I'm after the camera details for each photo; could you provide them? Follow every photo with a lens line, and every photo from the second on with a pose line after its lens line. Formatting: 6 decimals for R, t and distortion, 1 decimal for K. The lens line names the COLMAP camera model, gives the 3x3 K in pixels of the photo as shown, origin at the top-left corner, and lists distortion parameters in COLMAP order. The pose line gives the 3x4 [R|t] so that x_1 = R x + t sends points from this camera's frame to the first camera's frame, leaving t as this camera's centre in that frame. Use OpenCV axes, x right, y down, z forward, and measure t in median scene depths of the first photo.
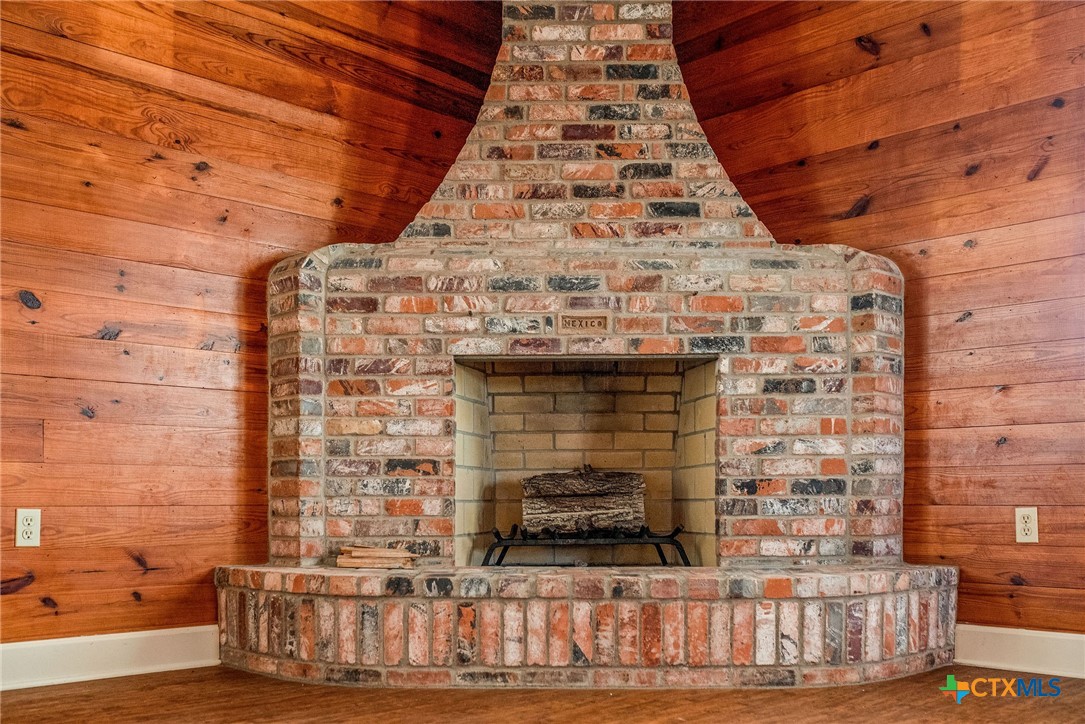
lens RADIAL K [[1061.2, 0, 540.2], [0, 1061.2, 363.8], [0, 0, 1]] dist [-0.030529, 0.000000]
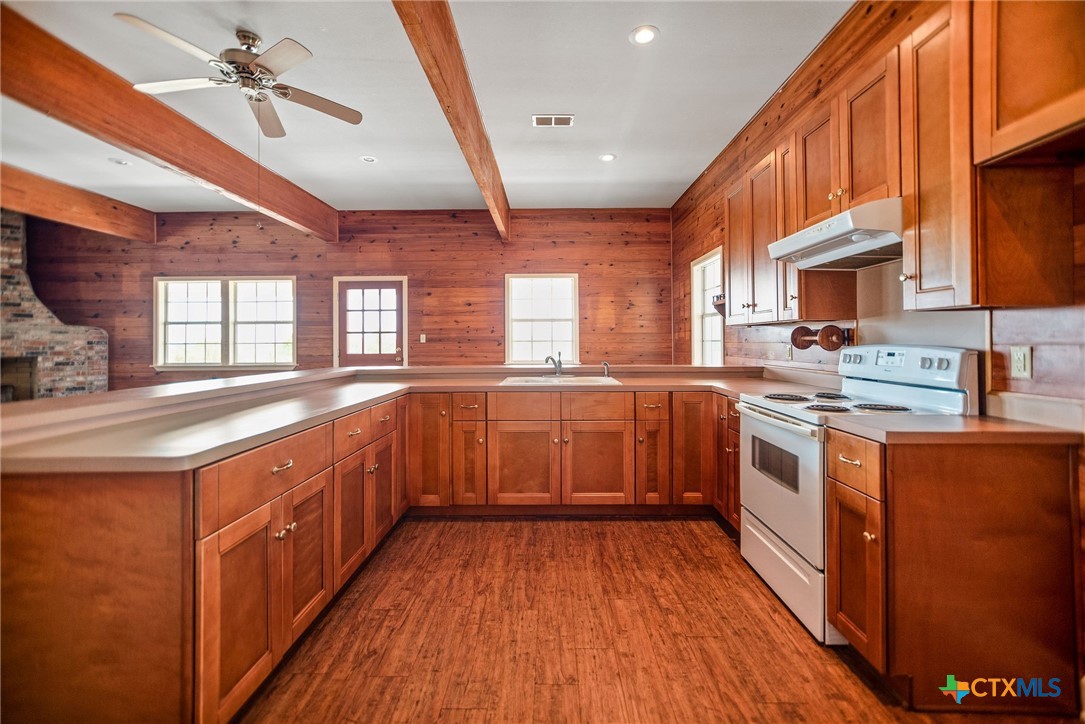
lens RADIAL K [[467.9, 0, 544.6], [0, 467.9, 336.3], [0, 0, 1]] dist [-0.001121, 0.002139]
pose [[0.710471, 0.010339, 0.703651, 0.274591], [-0.080540, 0.994517, 0.066708, -0.333537], [-0.699103, -0.104067, 0.707408, -1.423739]]
